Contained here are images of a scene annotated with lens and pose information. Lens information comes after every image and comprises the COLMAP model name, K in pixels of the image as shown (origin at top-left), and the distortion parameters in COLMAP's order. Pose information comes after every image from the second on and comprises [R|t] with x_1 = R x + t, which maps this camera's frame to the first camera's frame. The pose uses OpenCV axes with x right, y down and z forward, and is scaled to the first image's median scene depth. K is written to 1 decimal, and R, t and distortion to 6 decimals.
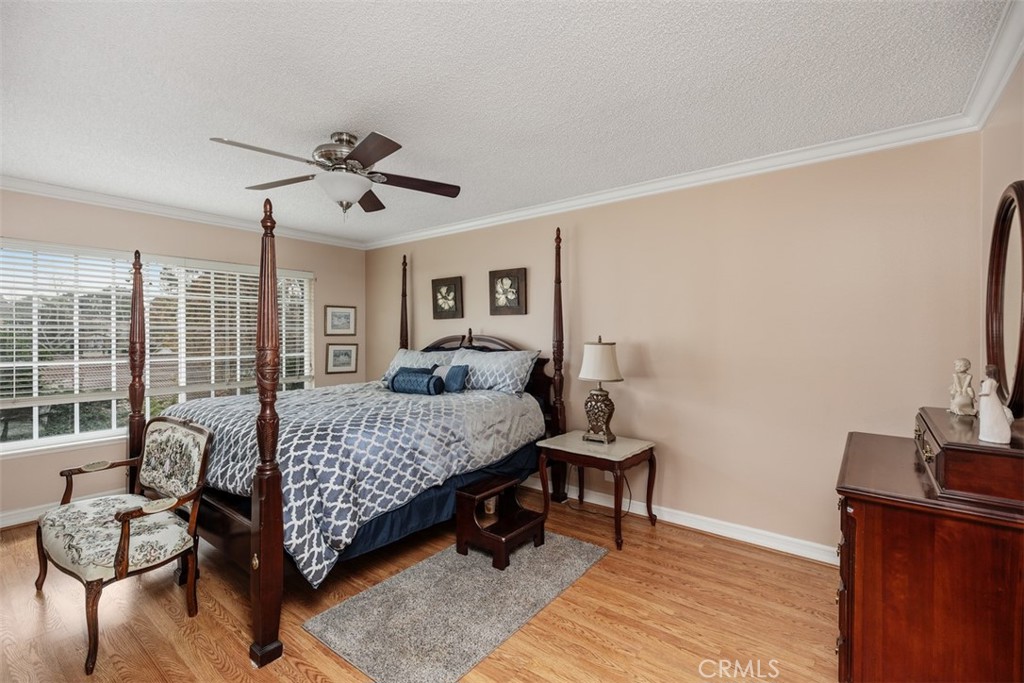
lens RADIAL K [[461.1, 0, 510.9], [0, 461.1, 341.4], [0, 0, 1]] dist [0.005227, 0.000233]
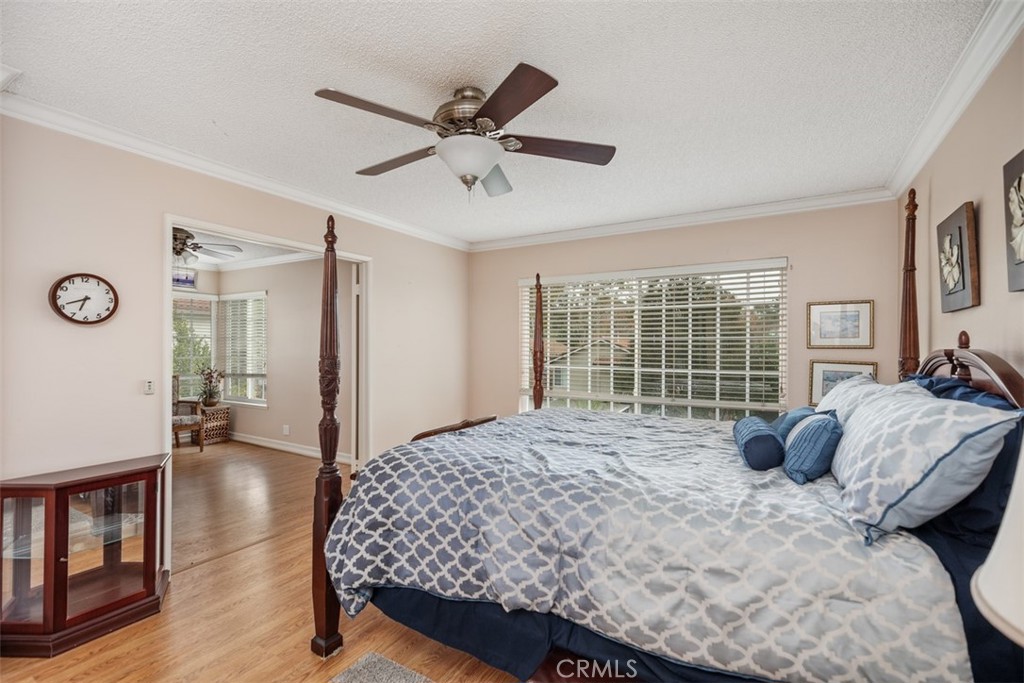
lens RADIAL K [[461.1, 0, 506.8], [0, 461.1, 344.3], [0, 0, 1]] dist [0.005227, 0.000233]
pose [[0.111233, 0.001205, -0.993794, 0.271150], [-0.020799, 0.999783, -0.001116, -0.009802], [0.993577, 0.020794, 0.111234, 0.614860]]
